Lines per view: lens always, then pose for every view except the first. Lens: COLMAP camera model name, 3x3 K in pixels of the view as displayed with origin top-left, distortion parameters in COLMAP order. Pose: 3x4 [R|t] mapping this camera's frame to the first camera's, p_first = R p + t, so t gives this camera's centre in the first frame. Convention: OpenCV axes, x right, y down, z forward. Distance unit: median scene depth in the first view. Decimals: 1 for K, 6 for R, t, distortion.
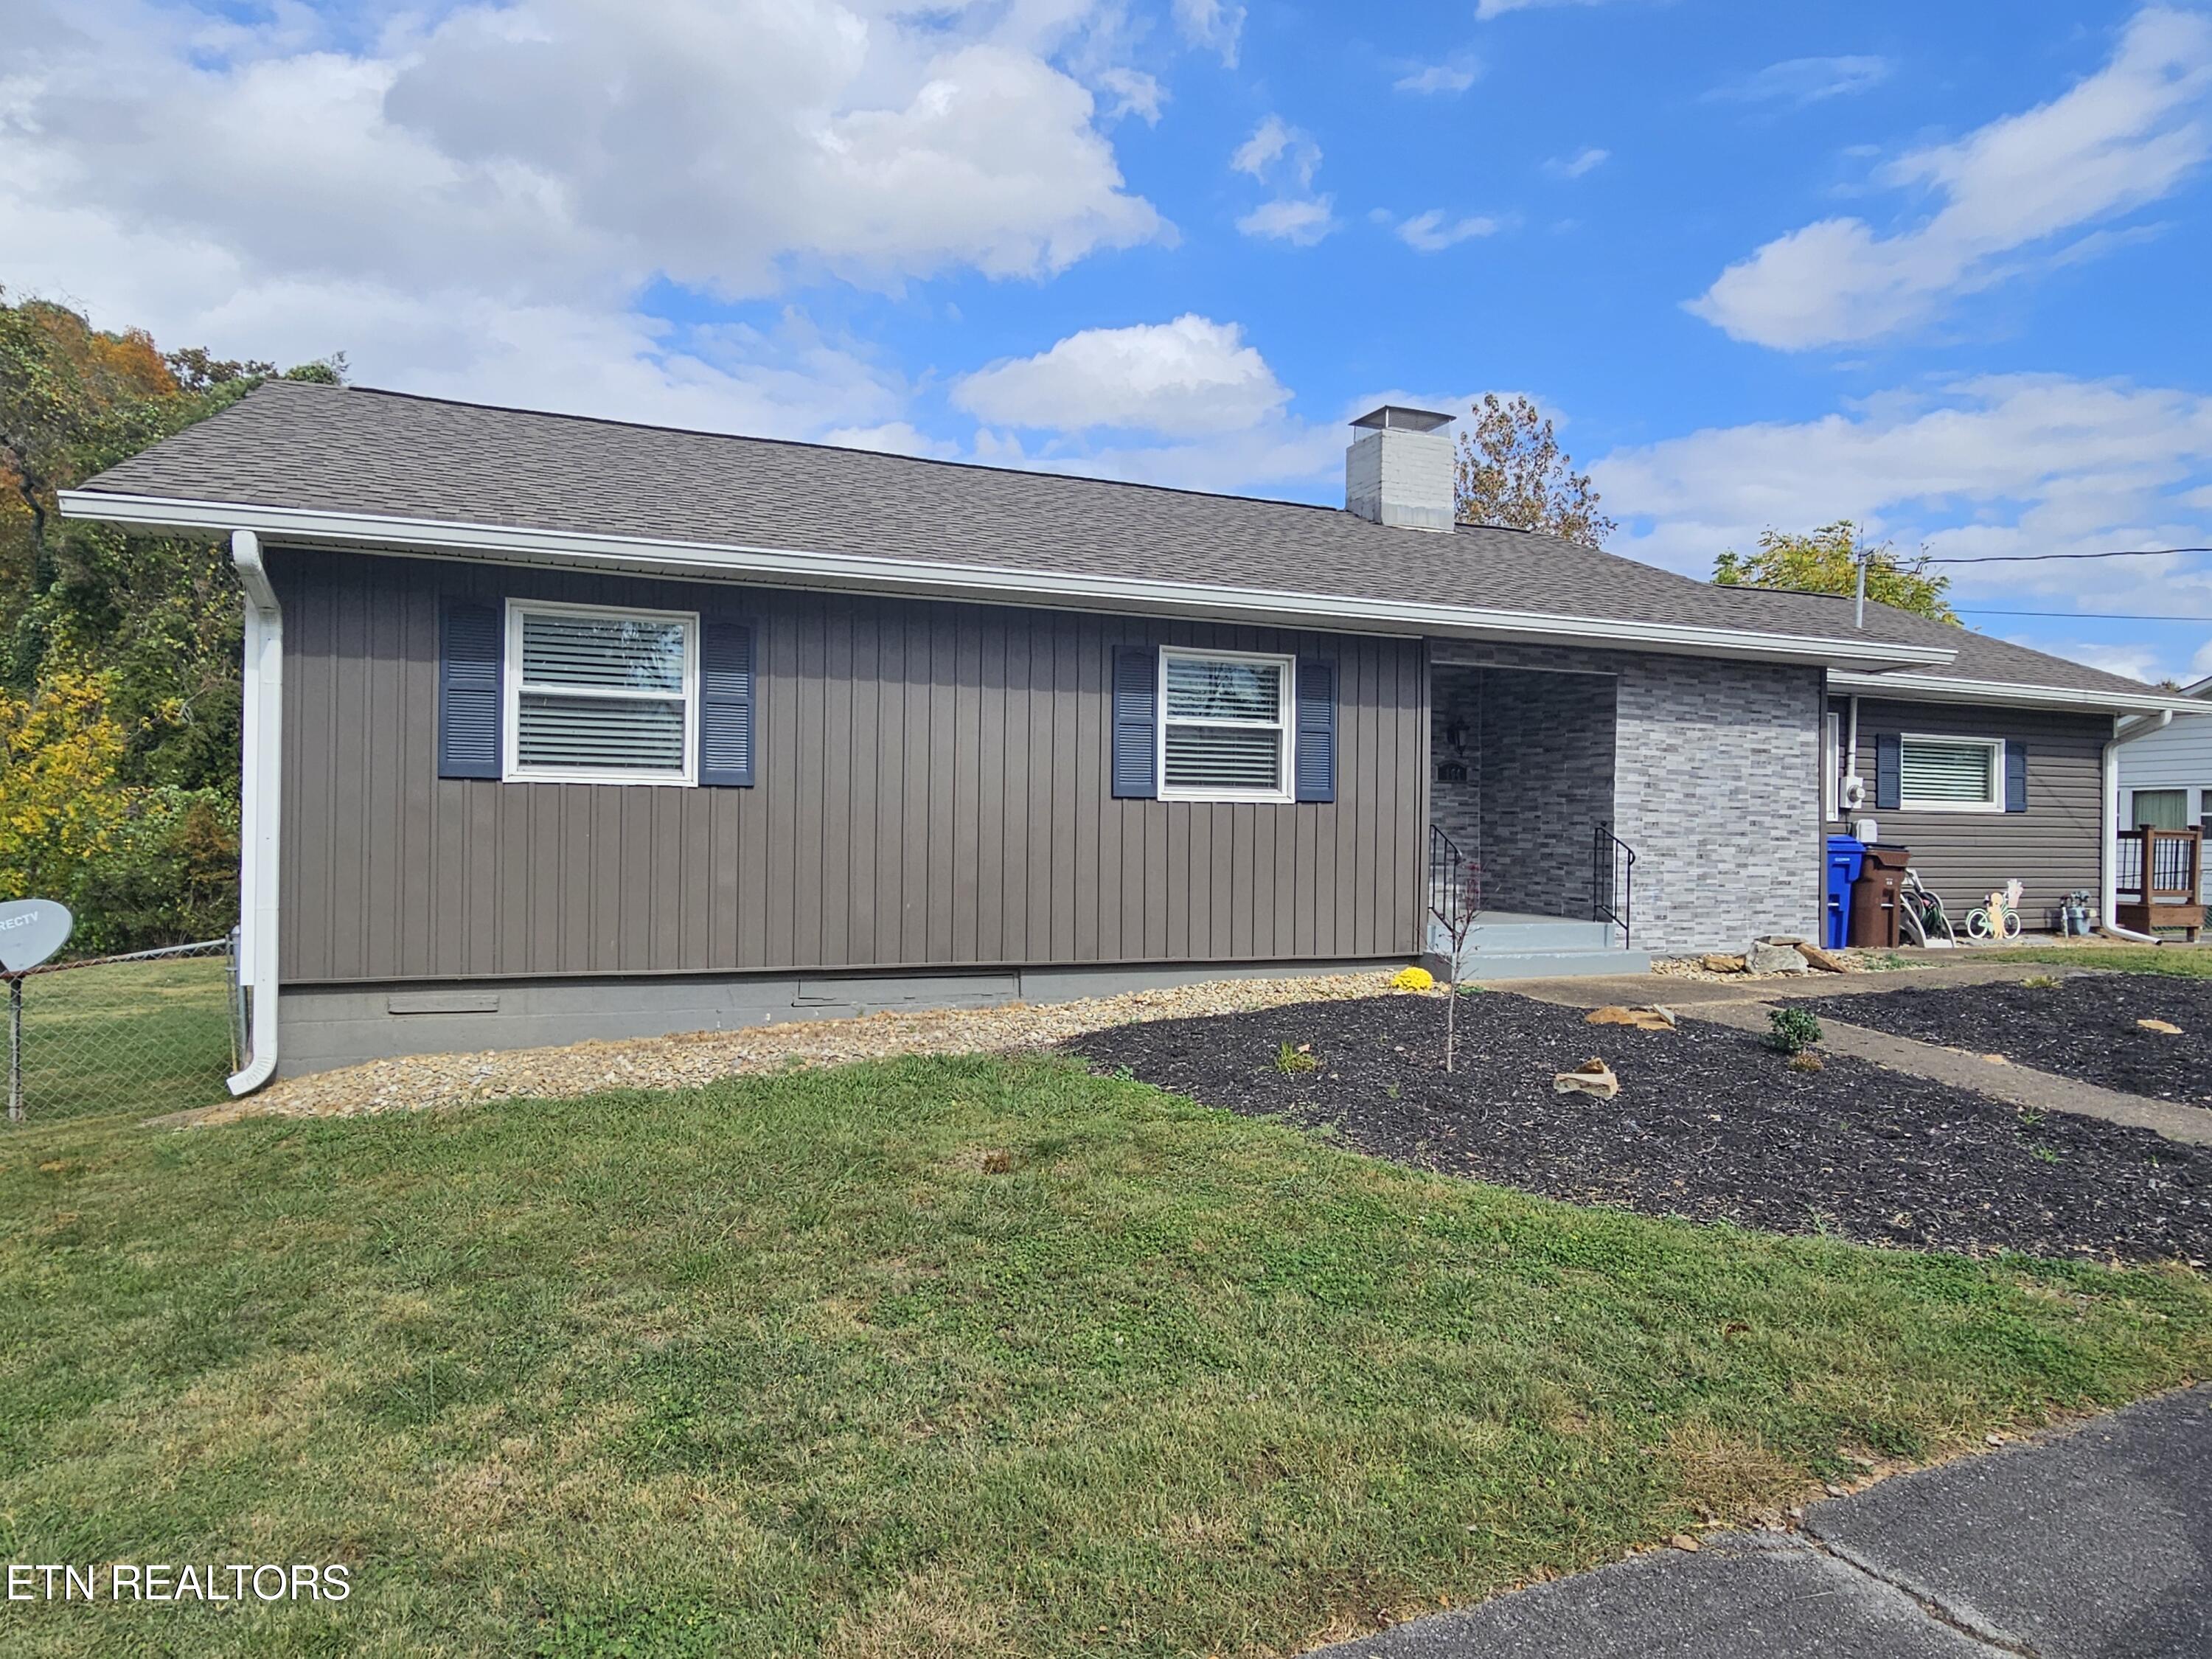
lens RADIAL K [[1359.4, 0, 1096.7], [0, 1359.4, 836.7], [0, 0, 1]] dist [0.007658, -0.008540]
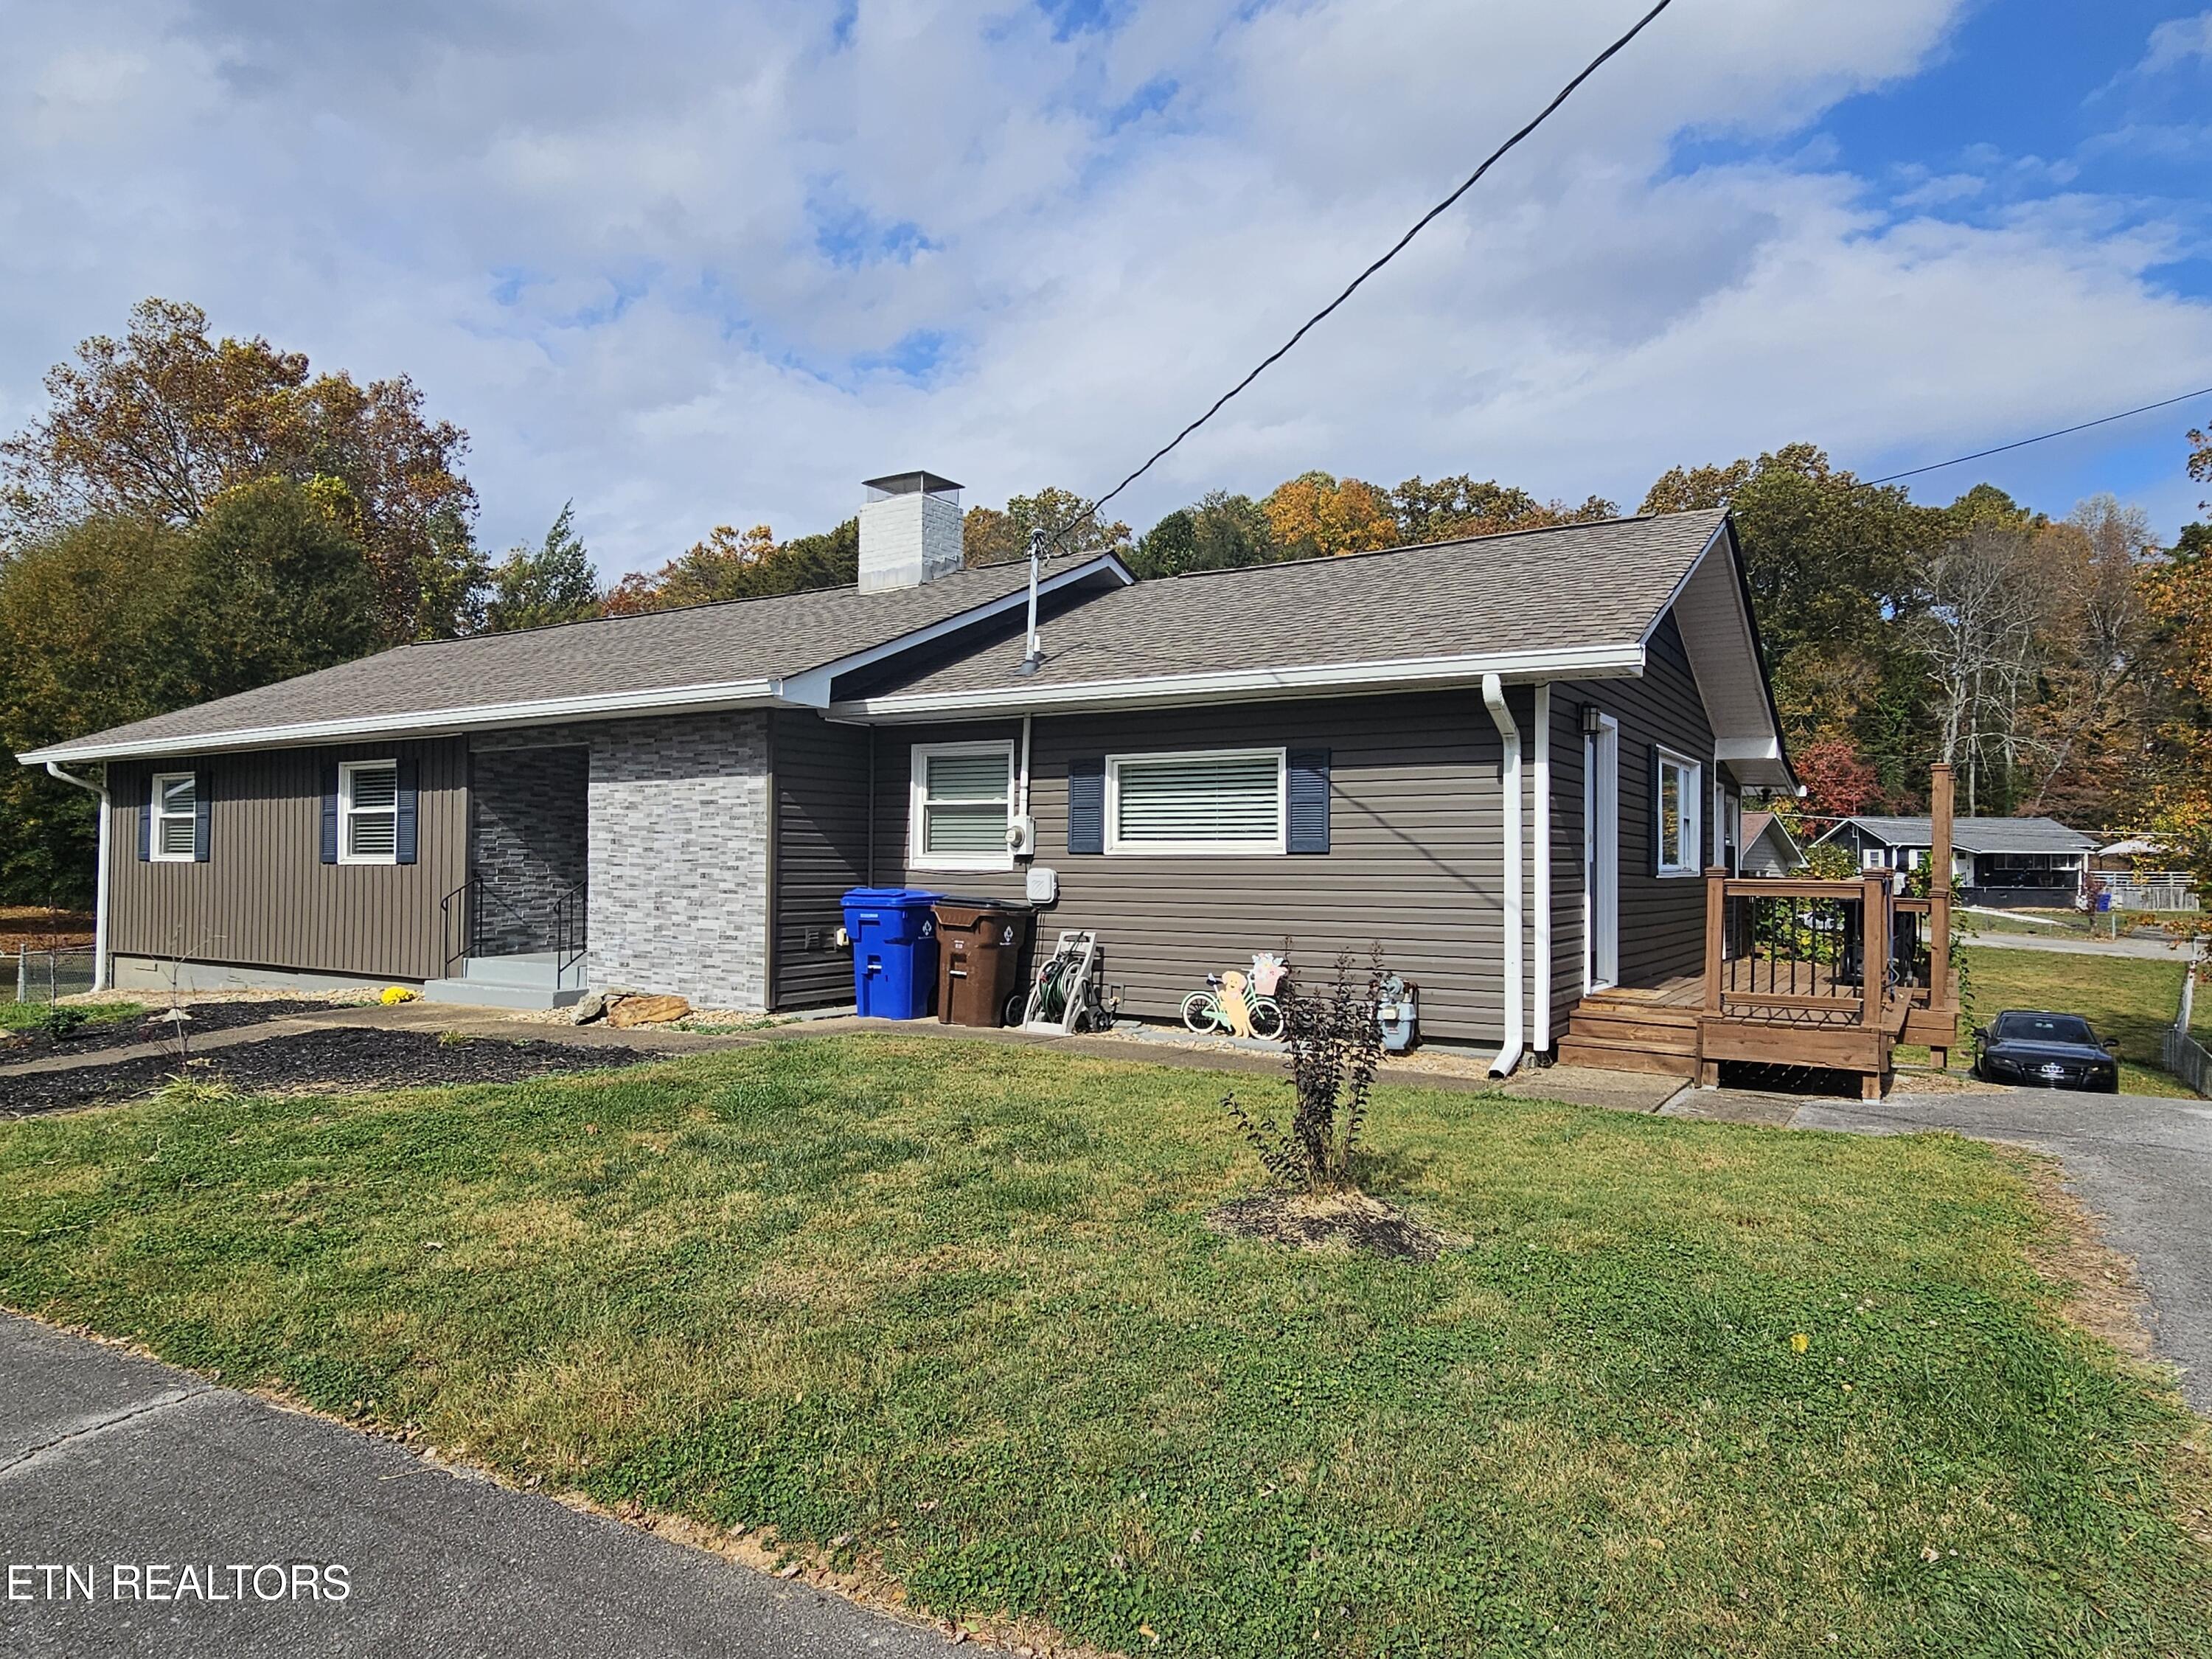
lens RADIAL K [[1359.4, 0, 1096.7], [0, 1359.4, 836.7], [0, 0, 1]] dist [0.007658, -0.008540]
pose [[0.580081, -0.026899, -0.814114, 1.456233], [0.000882, 0.999475, -0.032395, -0.005924], [0.814558, 0.018074, 0.579800, 0.660662]]
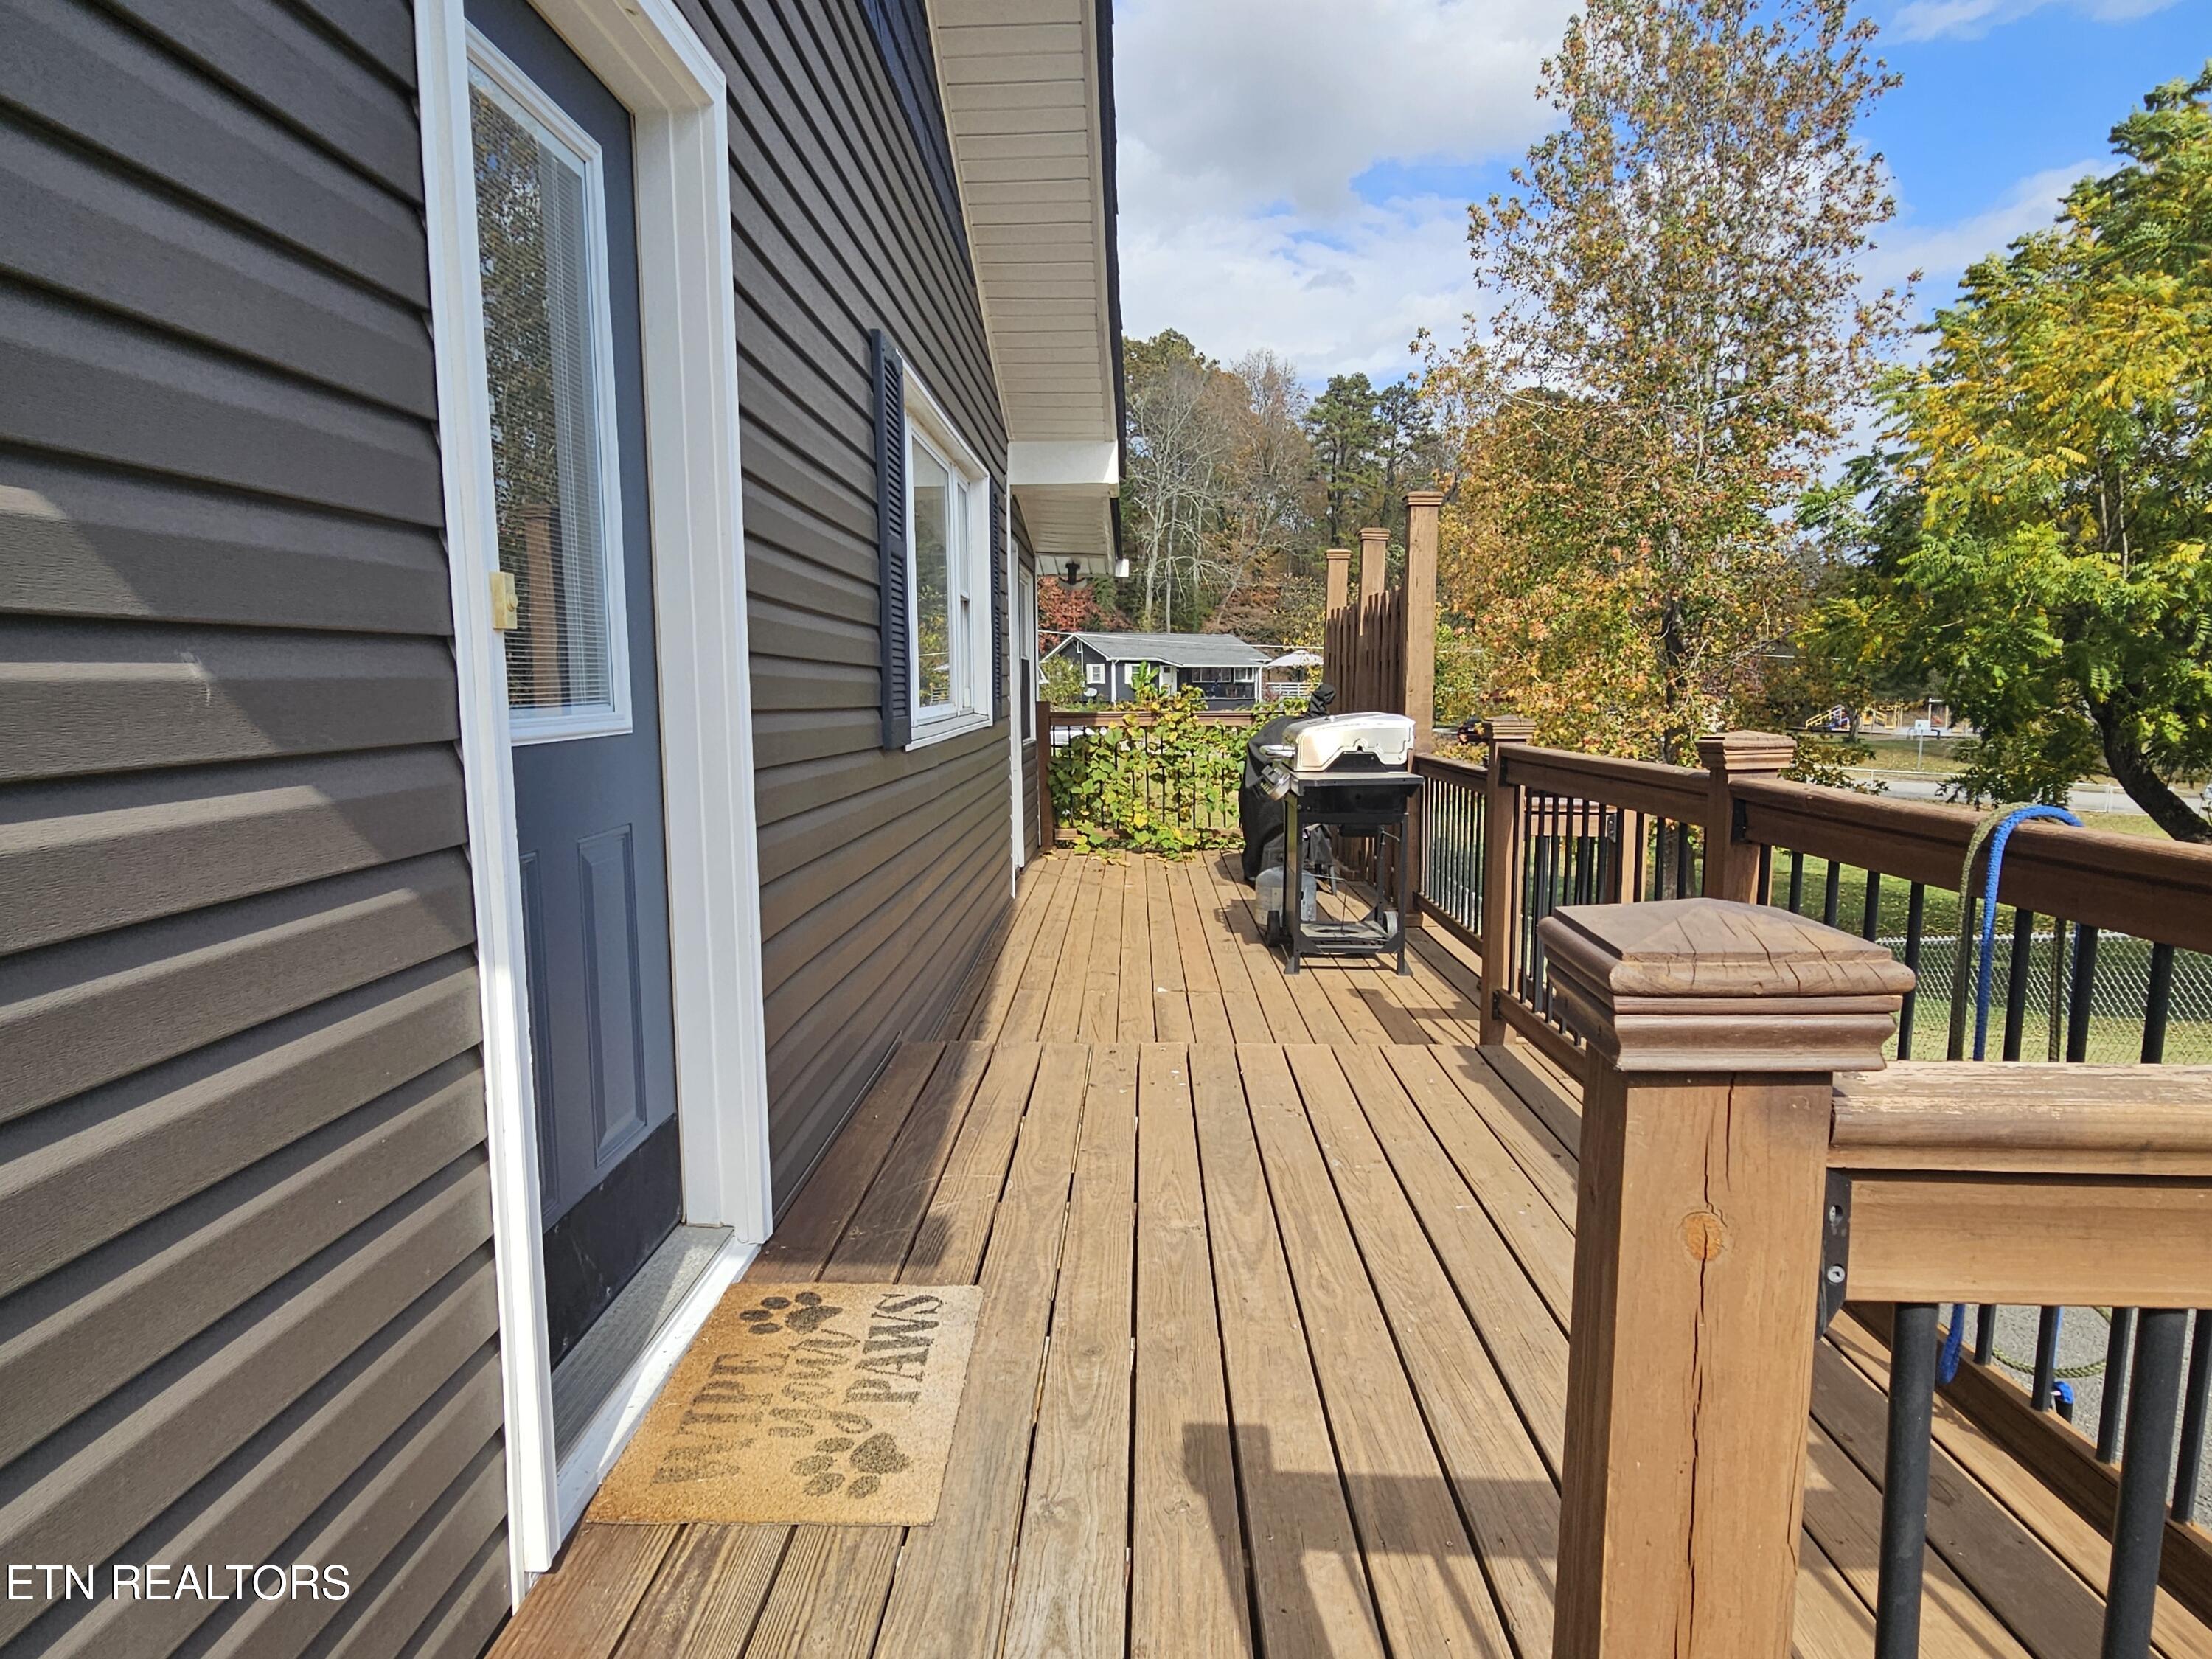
lens RADIAL K [[1359.4, 0, 1096.7], [0, 1359.4, 836.7], [0, 0, 1]] dist [0.007658, -0.008540]
pose [[0.913055, 0.027955, -0.406878, 1.033745], [0.017195, 0.994122, 0.106889, -0.023048], [0.407475, -0.104592, 0.907207, 1.329560]]
